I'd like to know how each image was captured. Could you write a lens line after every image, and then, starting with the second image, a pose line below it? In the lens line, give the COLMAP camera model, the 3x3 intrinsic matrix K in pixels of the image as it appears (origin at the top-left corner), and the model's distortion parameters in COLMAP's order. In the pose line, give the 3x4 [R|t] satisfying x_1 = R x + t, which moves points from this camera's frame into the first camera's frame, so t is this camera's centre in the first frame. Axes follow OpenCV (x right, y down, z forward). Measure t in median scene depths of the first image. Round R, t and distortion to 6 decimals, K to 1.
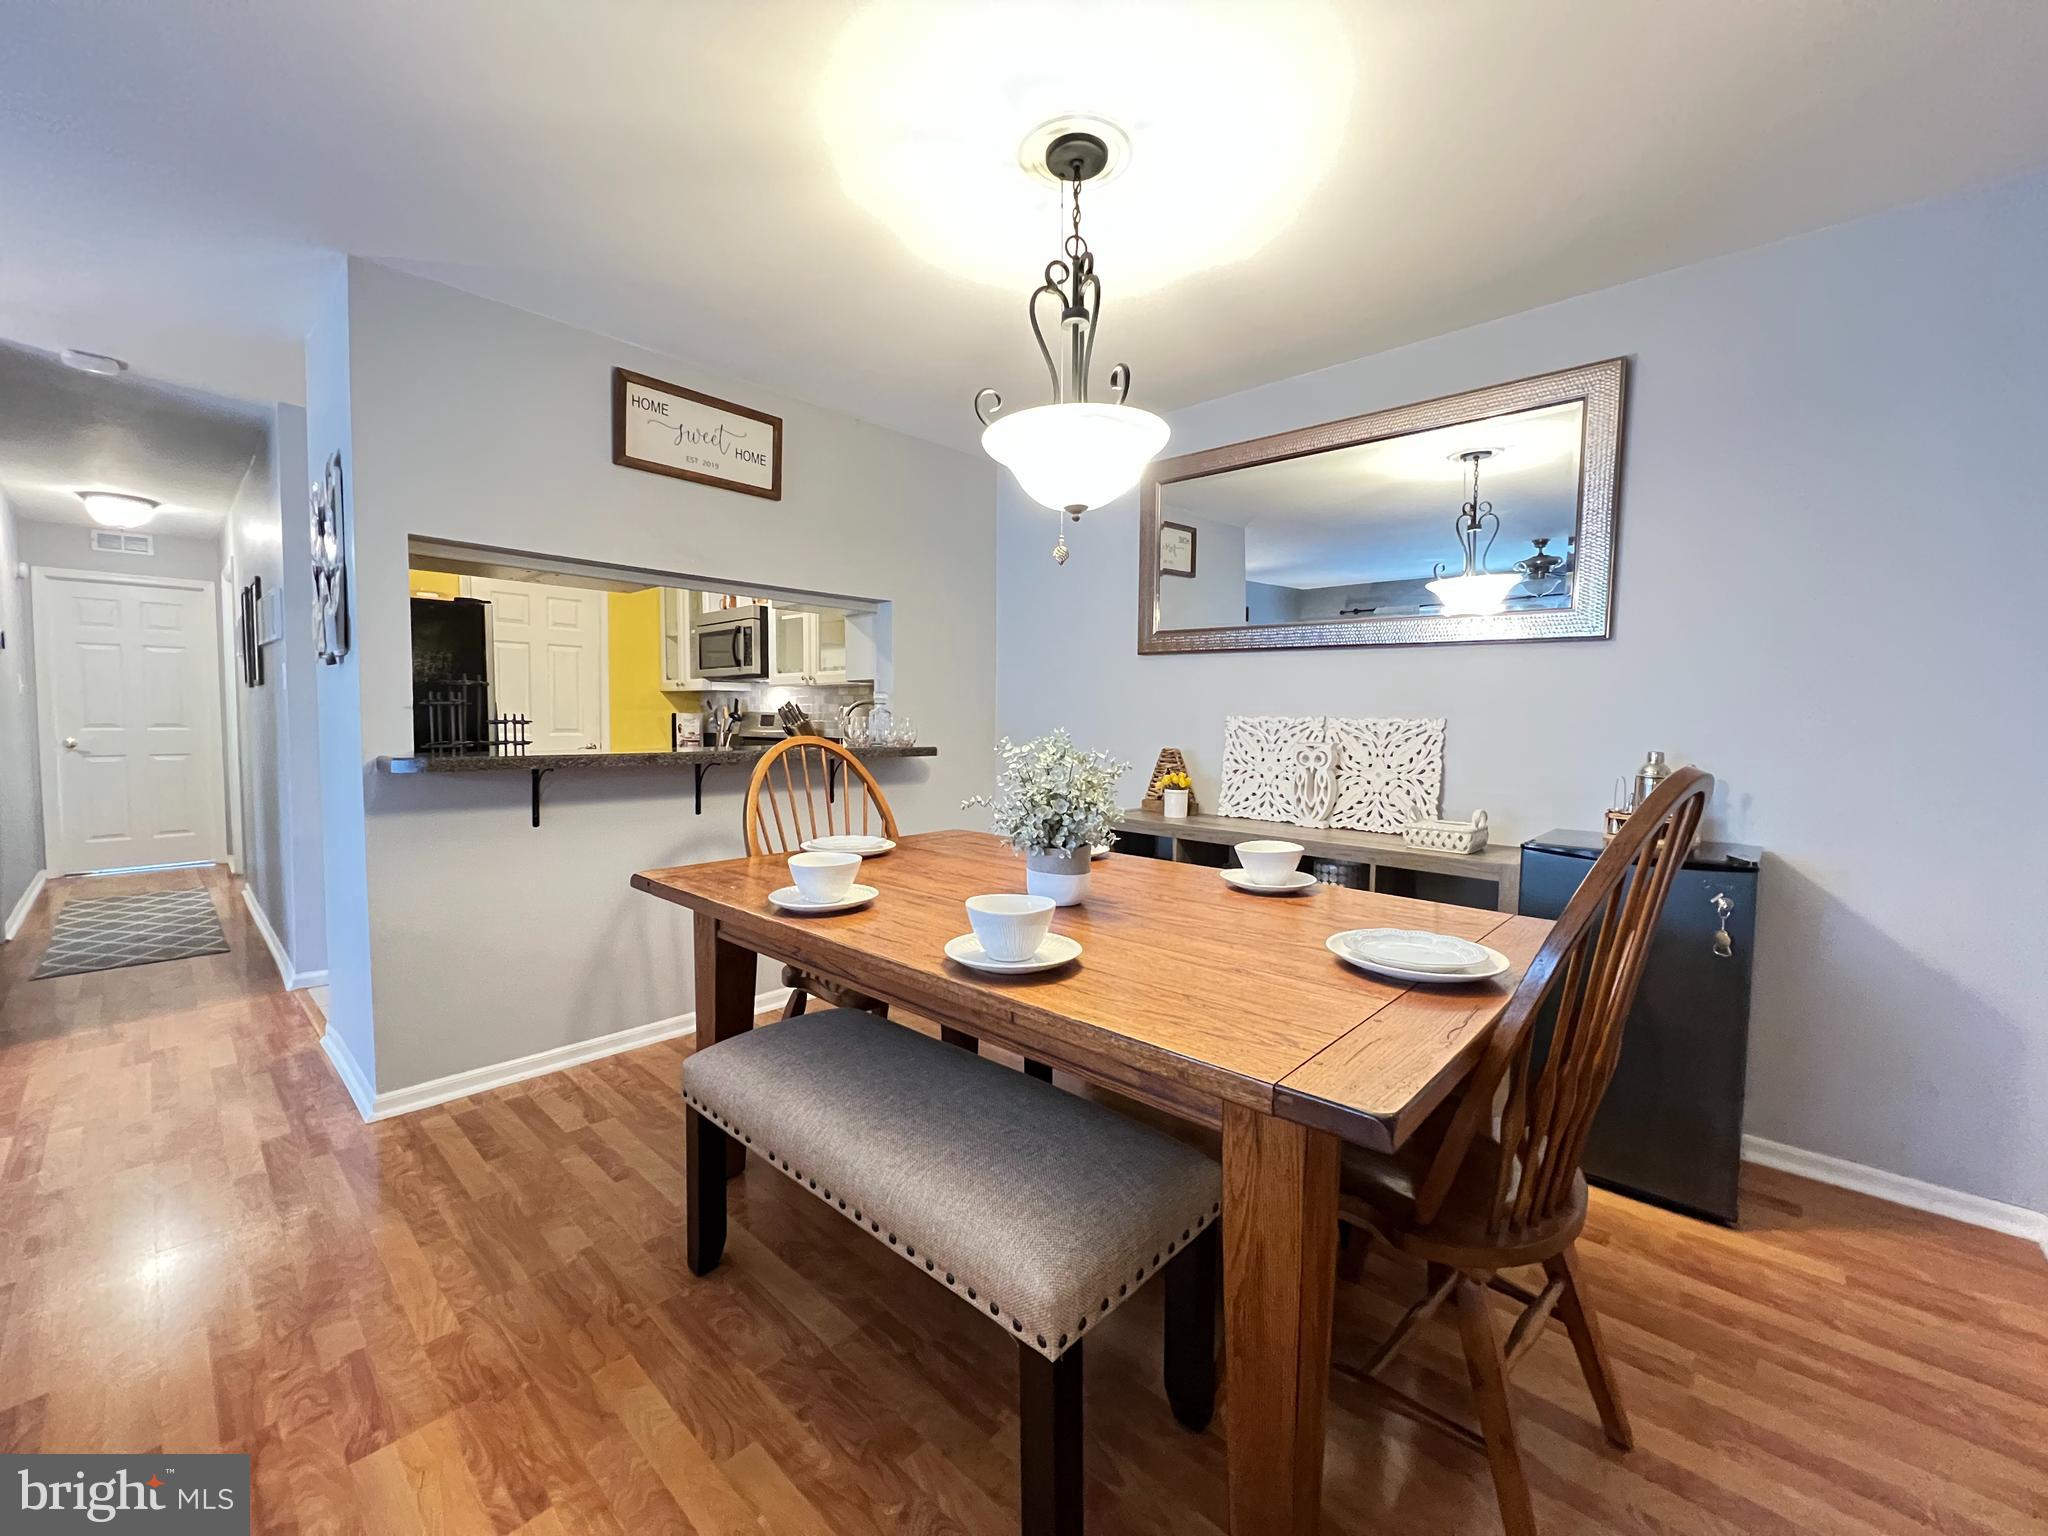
lens RADIAL K [[818.9, 0, 1022.4], [0, 818.9, 762.3], [0, 0, 1]] dist [-0.002983, -0.000106]
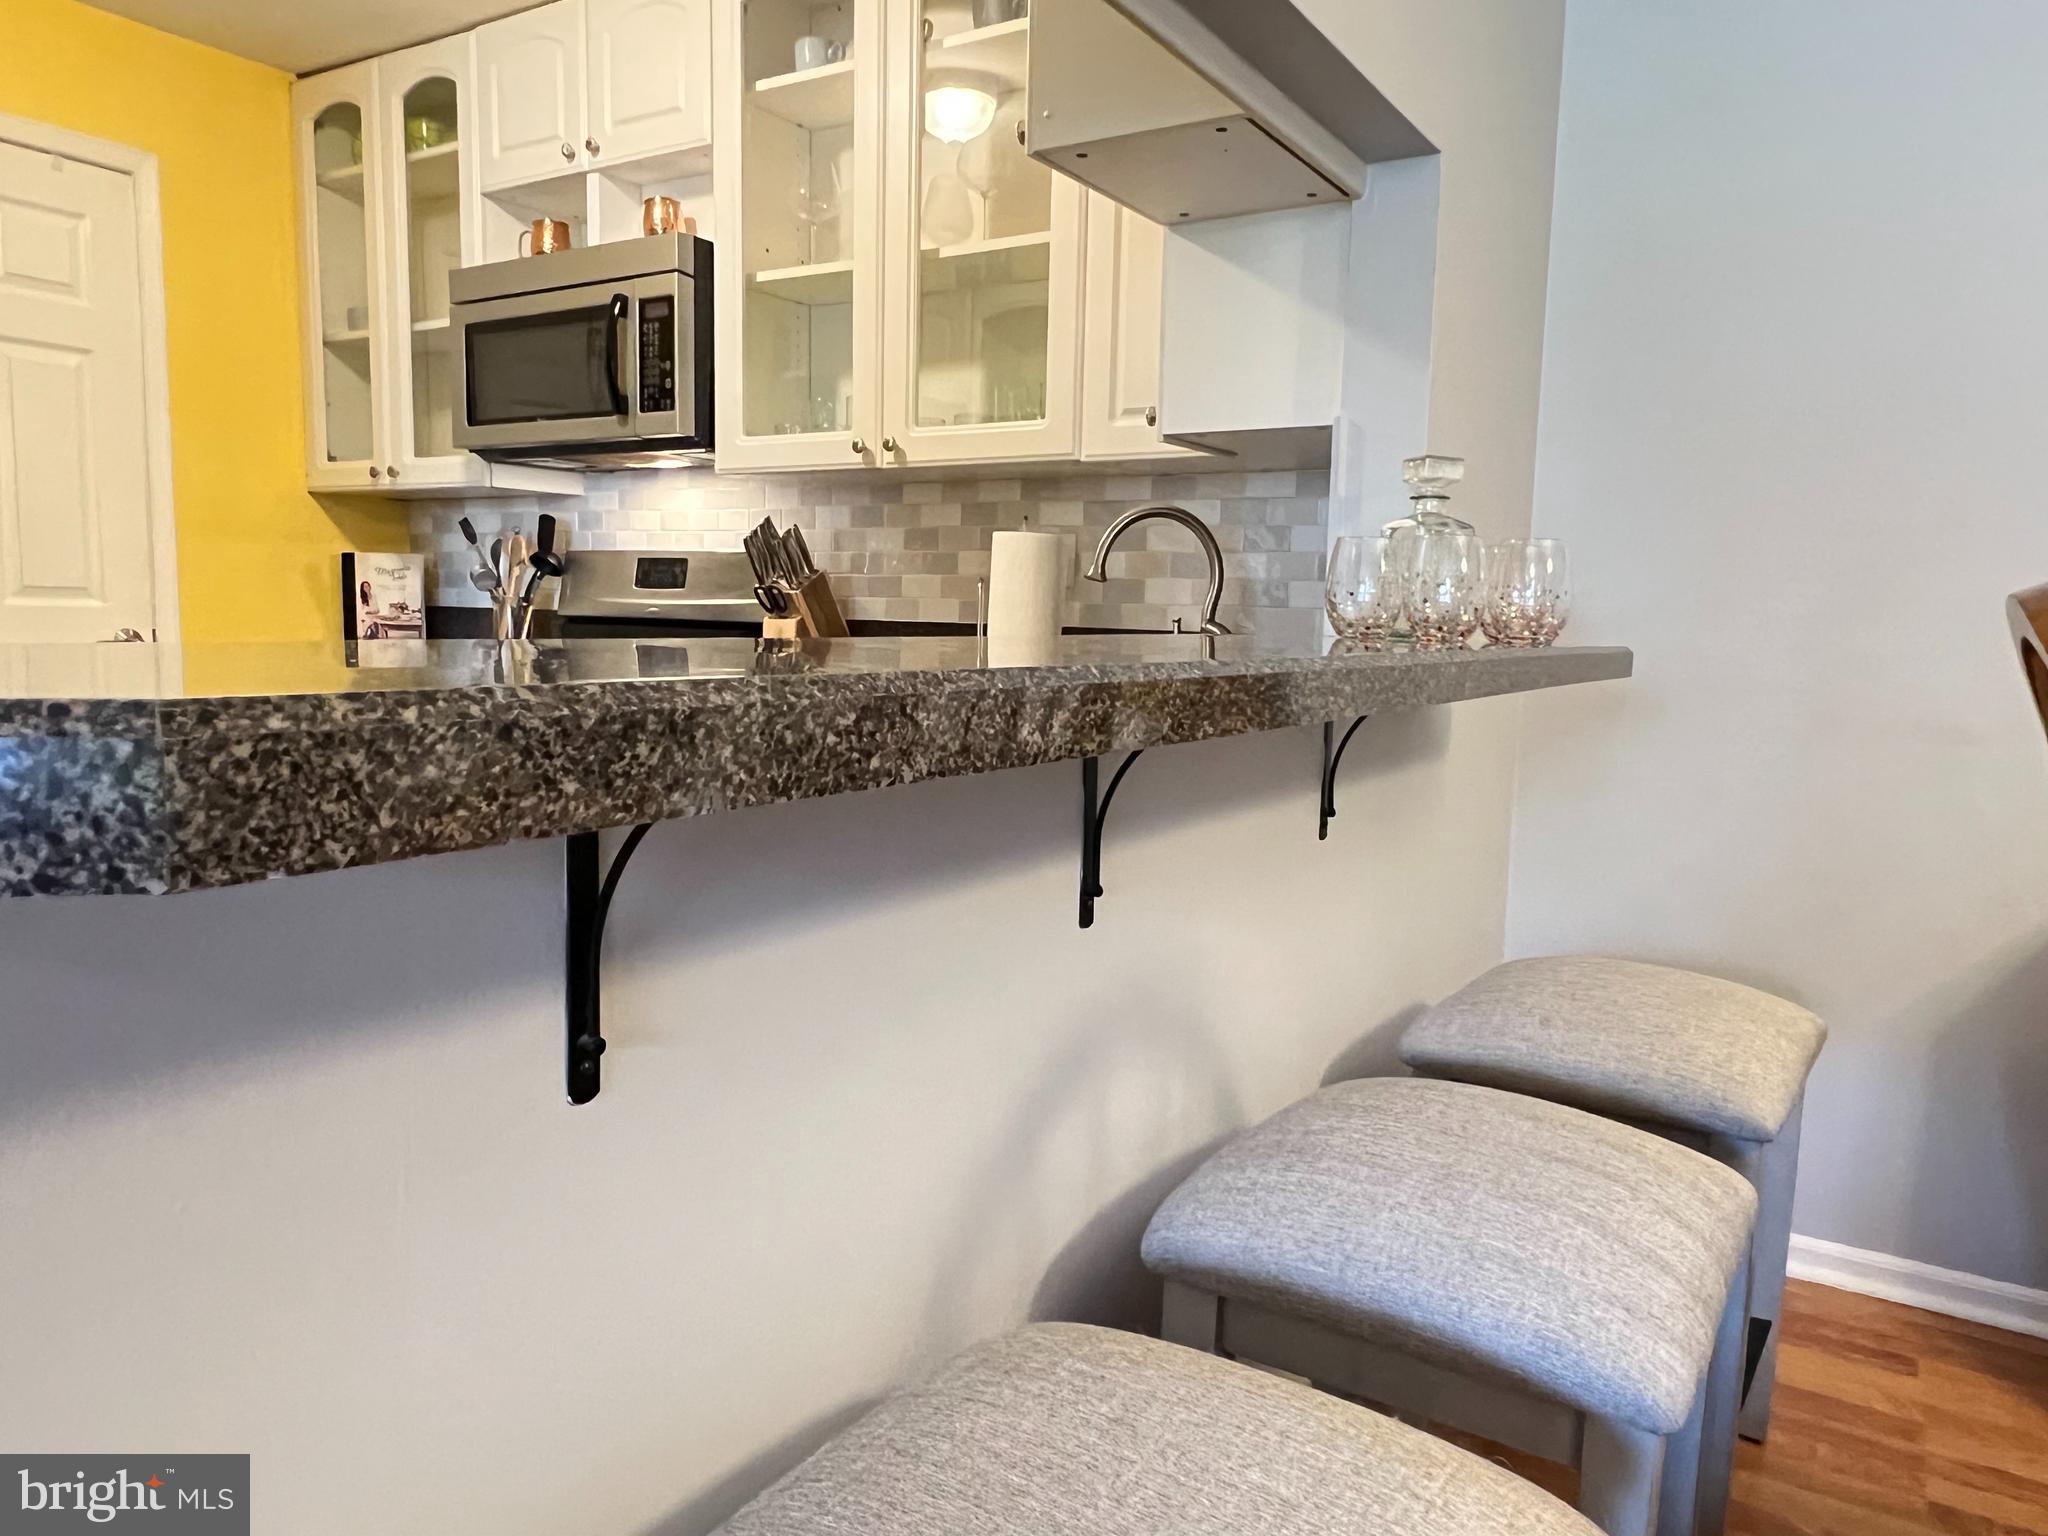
lens RADIAL K [[1404.6, 0, 1024.0], [0, 1404.6, 768.0], [0, 0, 1]] dist [-0.002532, -0.000818]
pose [[0.982144, -0.005385, 0.188055, -0.492874], [-0.006203, 0.998120, 0.060974, -0.005508], [-0.188030, -0.061051, 0.980264, 0.623630]]
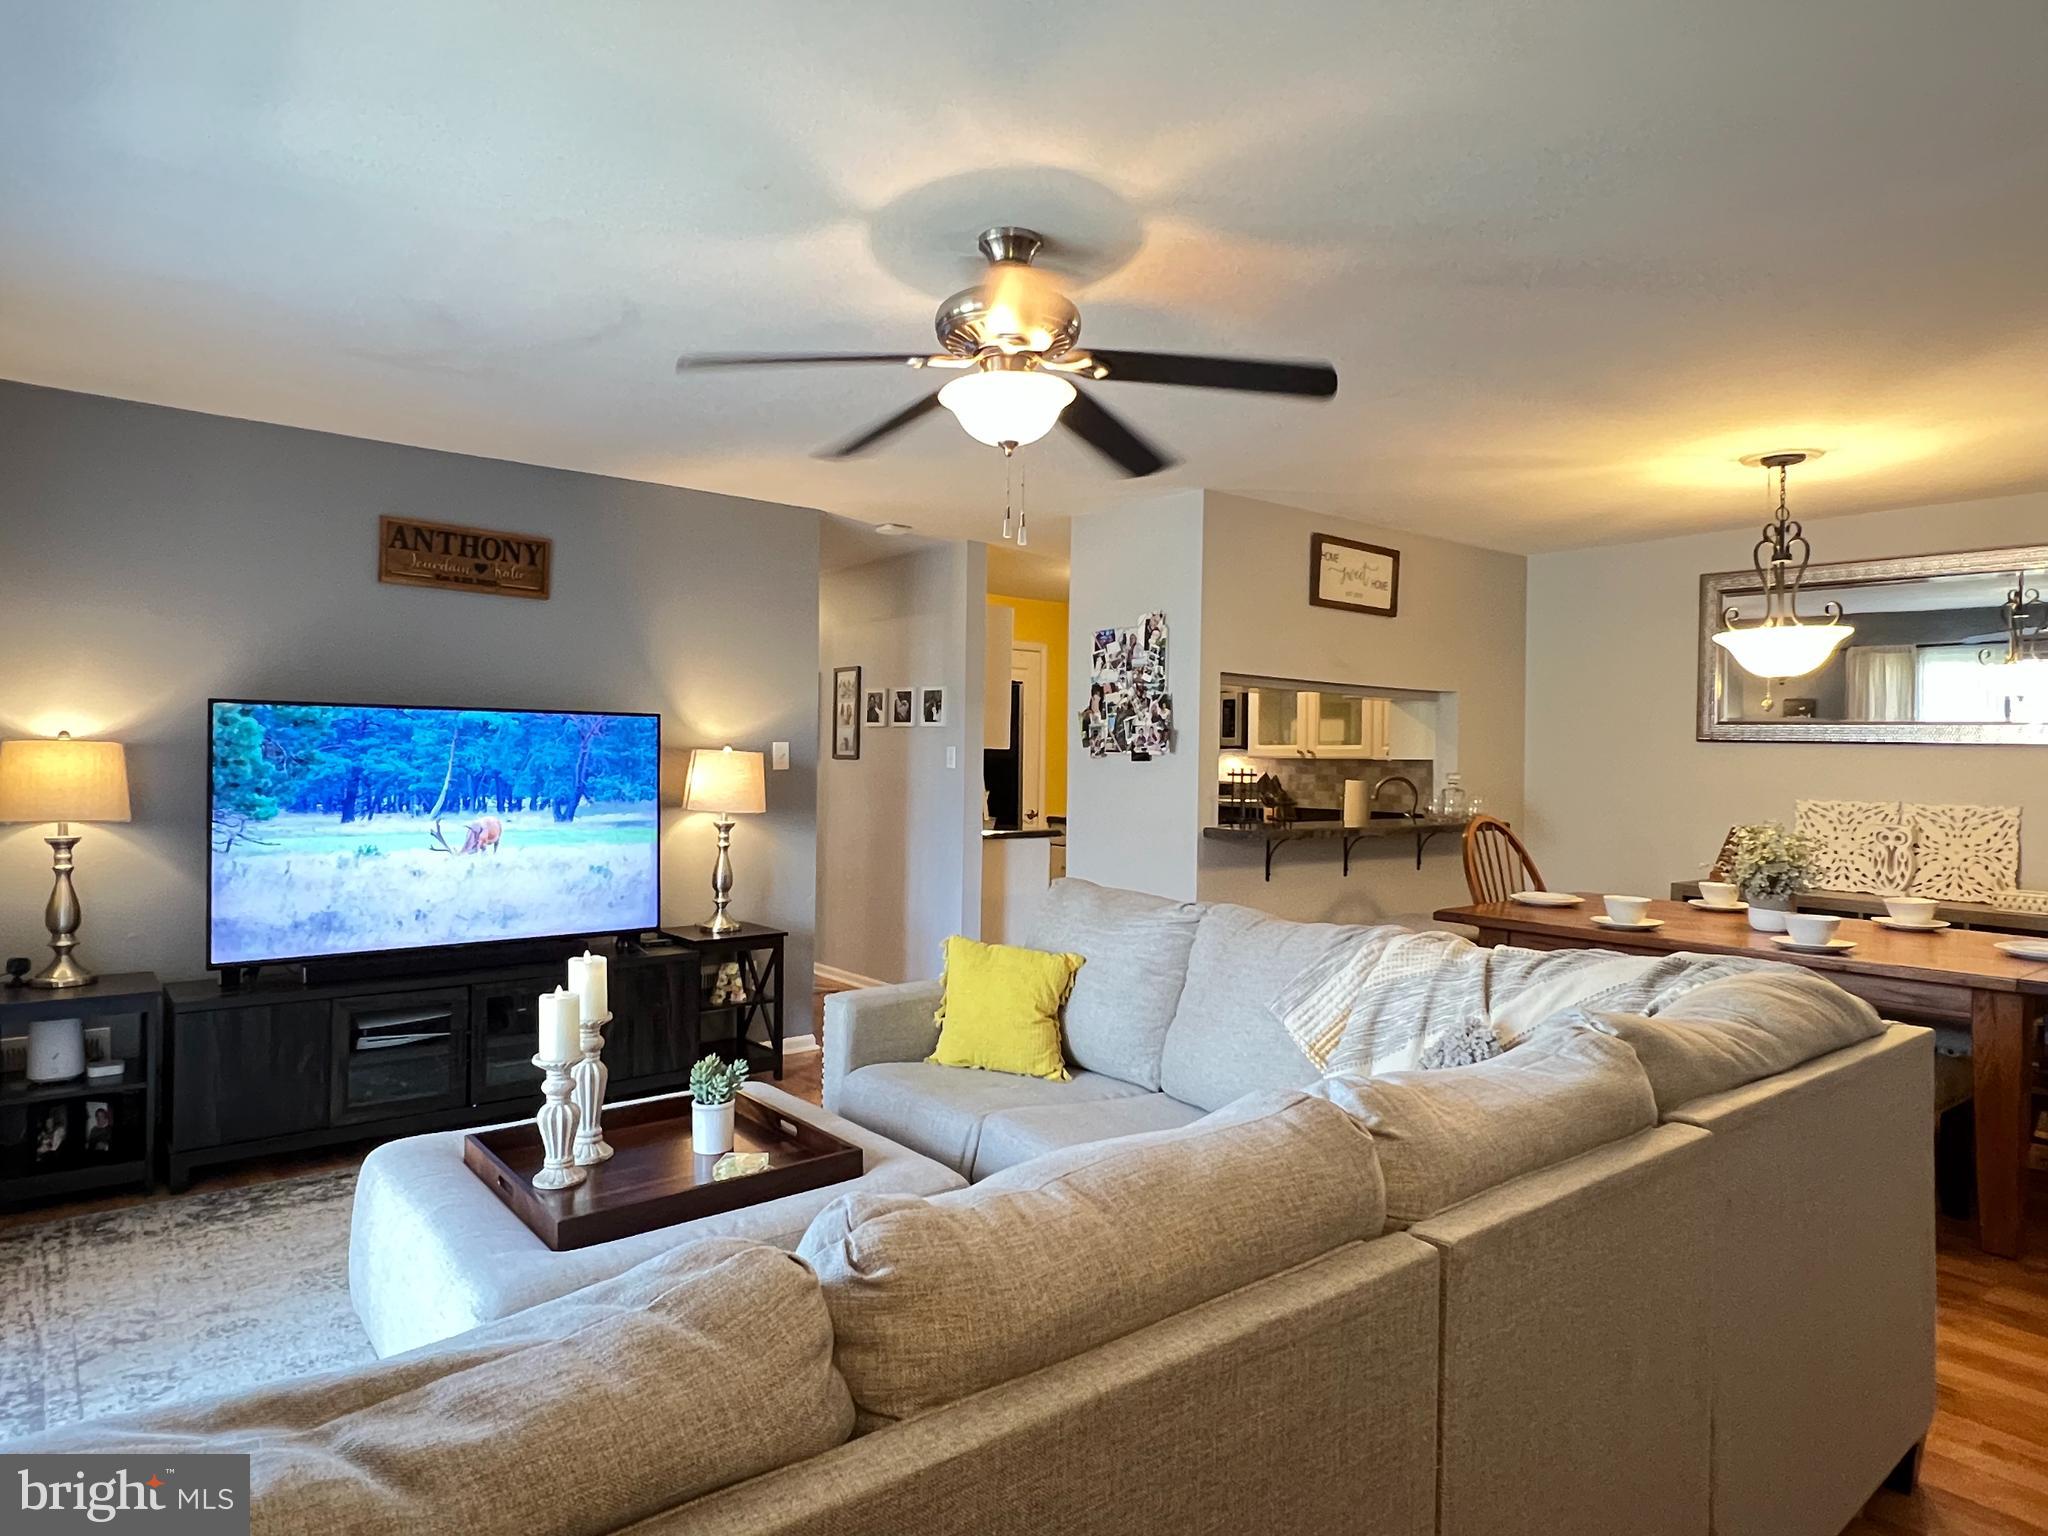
lens RADIAL K [[1205.0, 0, 1024.0], [0, 1205.0, 768.0], [0, 0, 1]] dist [-0.001357, -0.002464]
pose [[0.989408, 0.006673, -0.145011, -0.618765], [-0.014154, 0.998618, -0.050621, 0.000169], [0.144473, 0.052138, 0.988134, -0.881332]]
